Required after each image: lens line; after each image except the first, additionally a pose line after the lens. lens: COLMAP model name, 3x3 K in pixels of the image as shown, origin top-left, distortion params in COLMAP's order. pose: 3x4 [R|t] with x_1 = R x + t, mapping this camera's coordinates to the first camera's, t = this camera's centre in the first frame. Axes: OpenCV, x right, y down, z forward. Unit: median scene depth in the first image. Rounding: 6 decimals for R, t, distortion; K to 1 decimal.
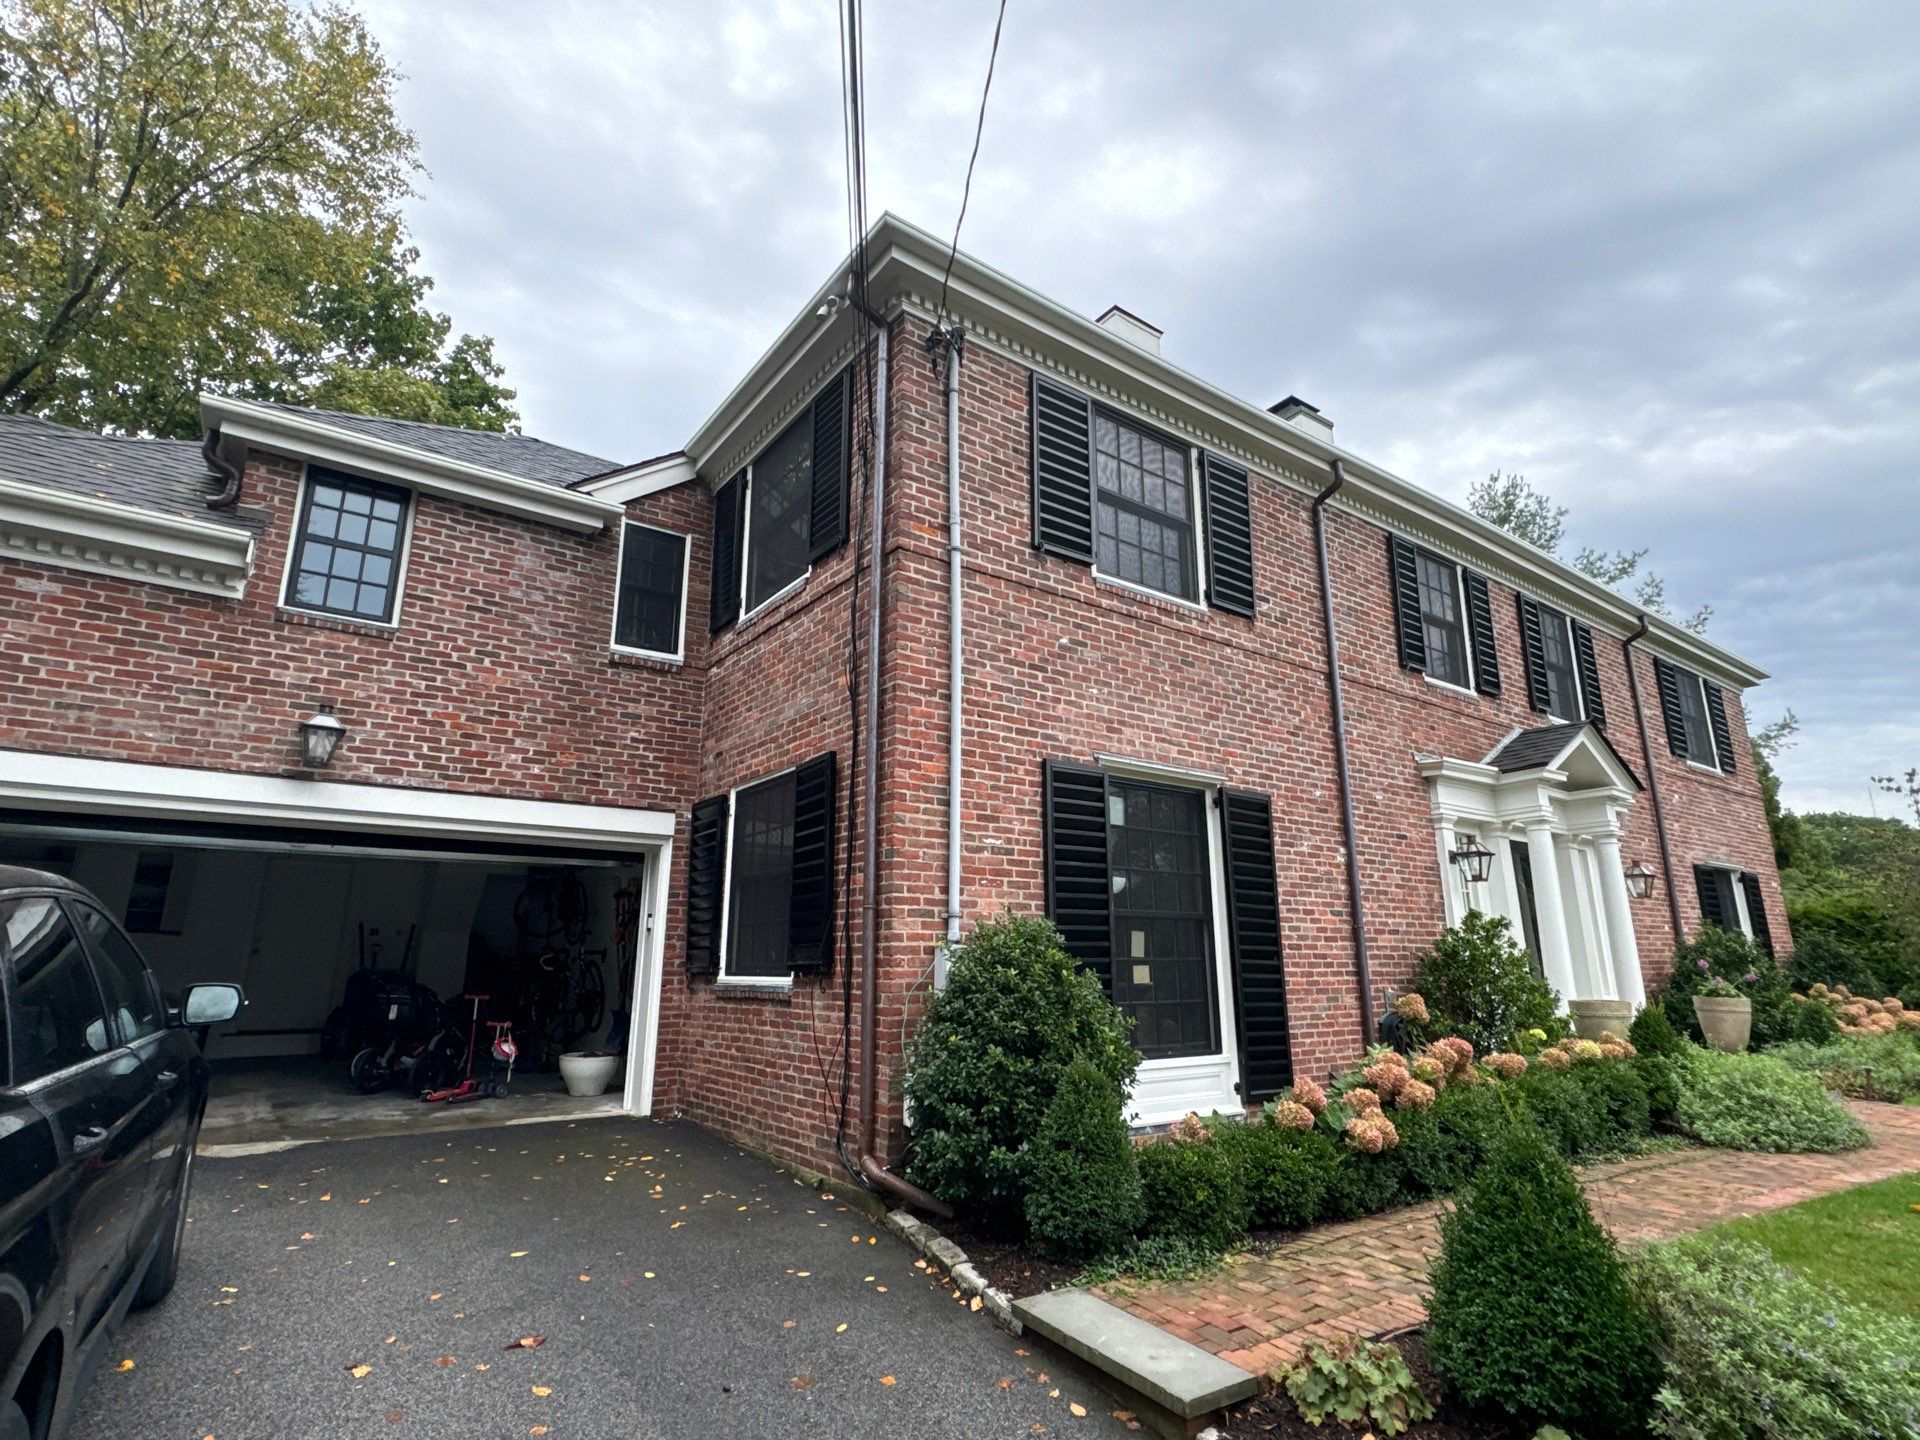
lens RADIAL K [[968.5, 0, 960.0], [0, 968.5, 720.0], [0, 0, 1]] dist [-0.005730, -0.000376]
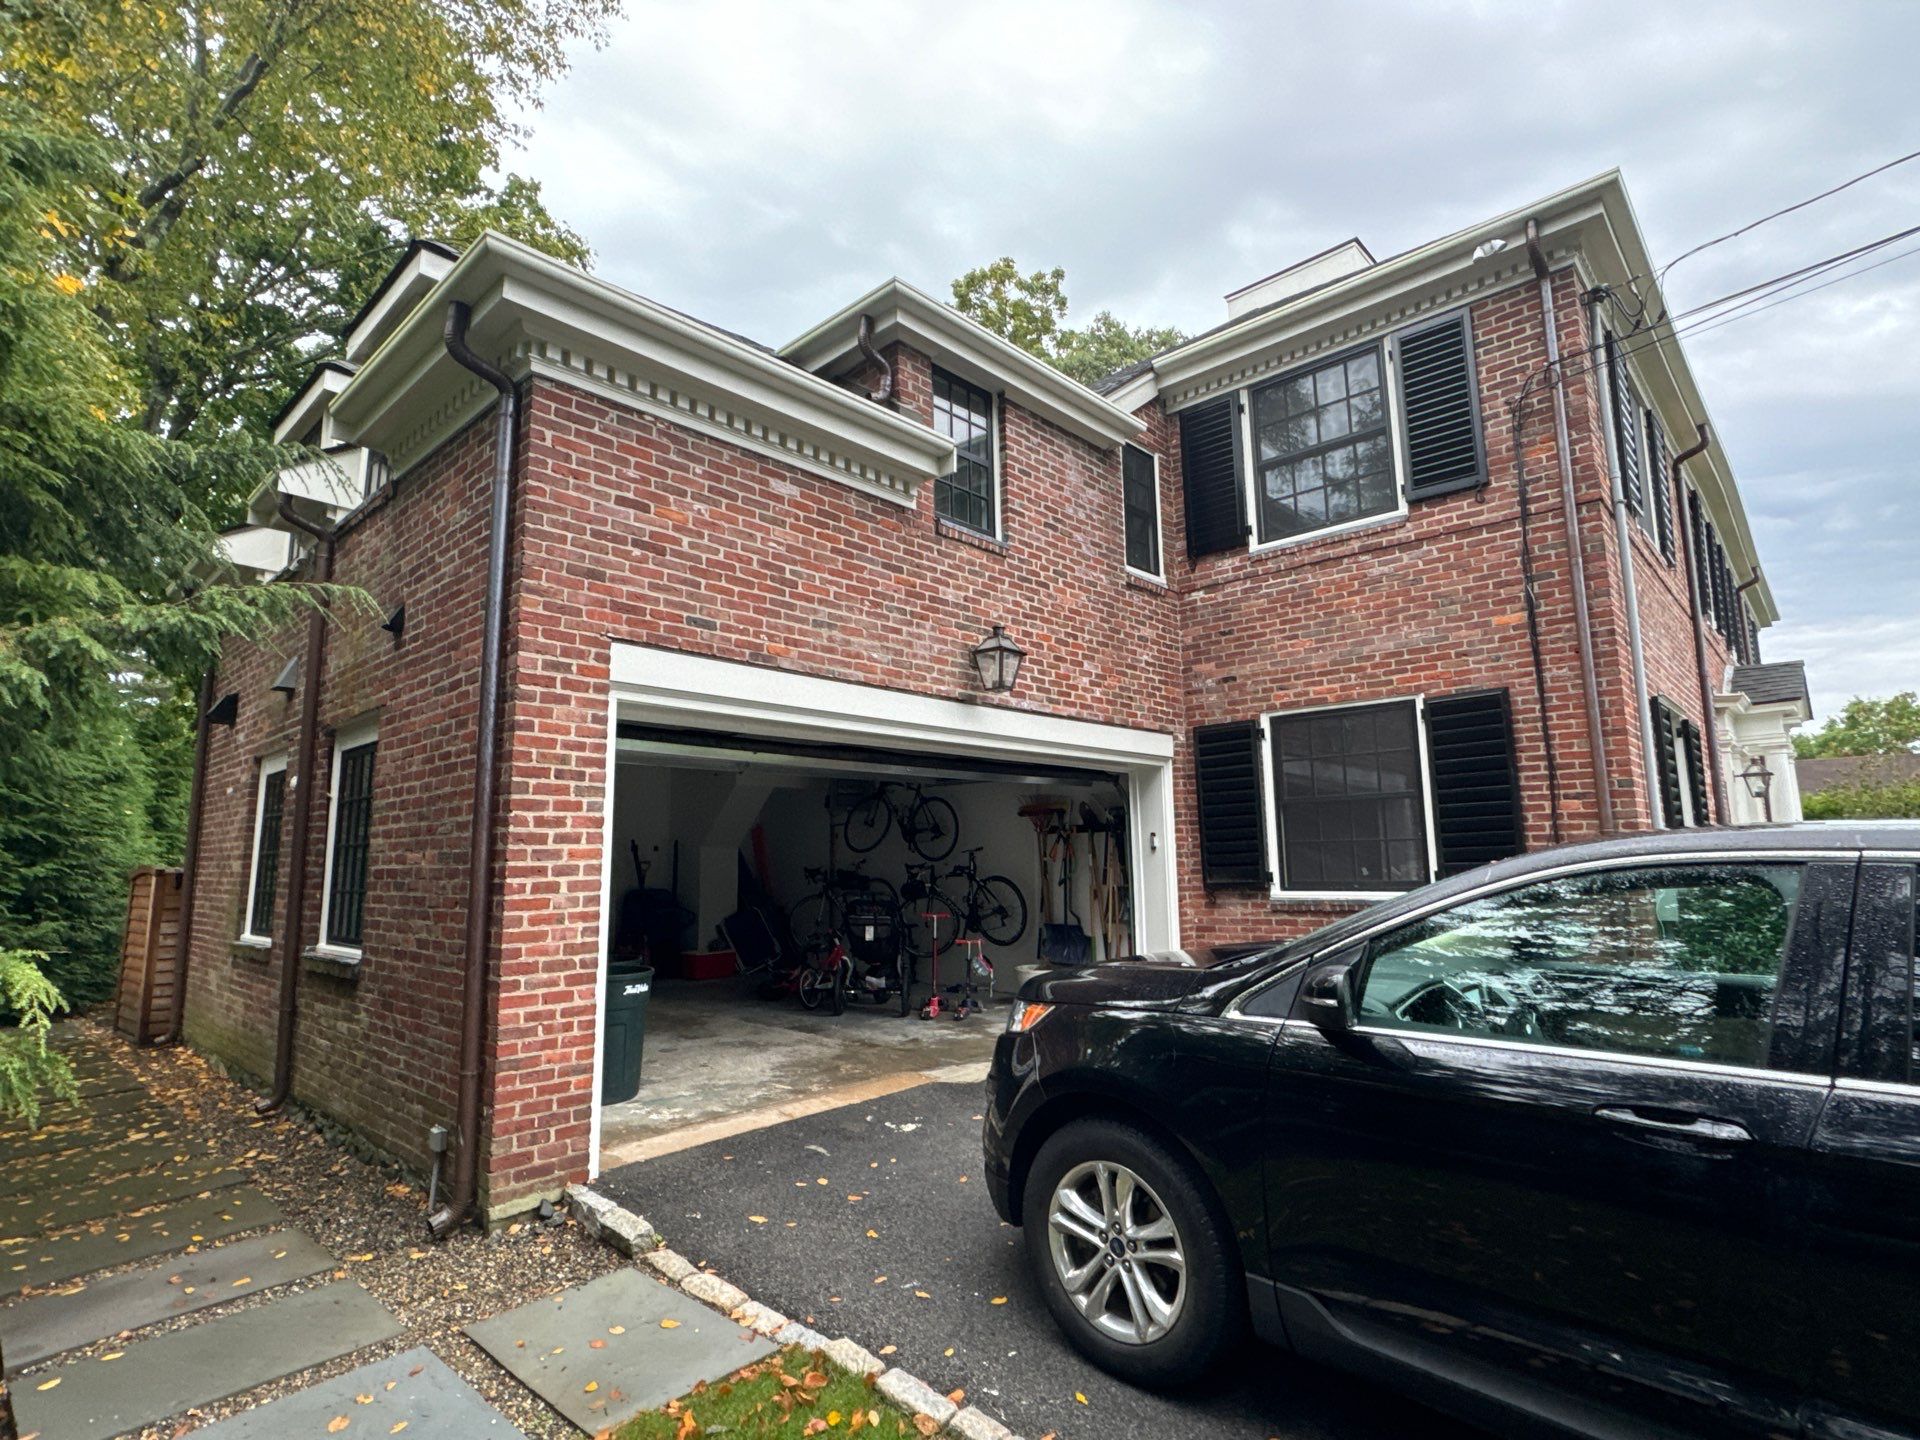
lens RADIAL K [[968.5, 0, 960.0], [0, 968.5, 720.0], [0, 0, 1]] dist [-0.005730, -0.000376]
pose [[0.981280, 0.010613, 0.192293, -0.789986], [-0.029946, 0.994744, 0.097912, -0.014529], [-0.190243, -0.101837, 0.976441, 0.053426]]
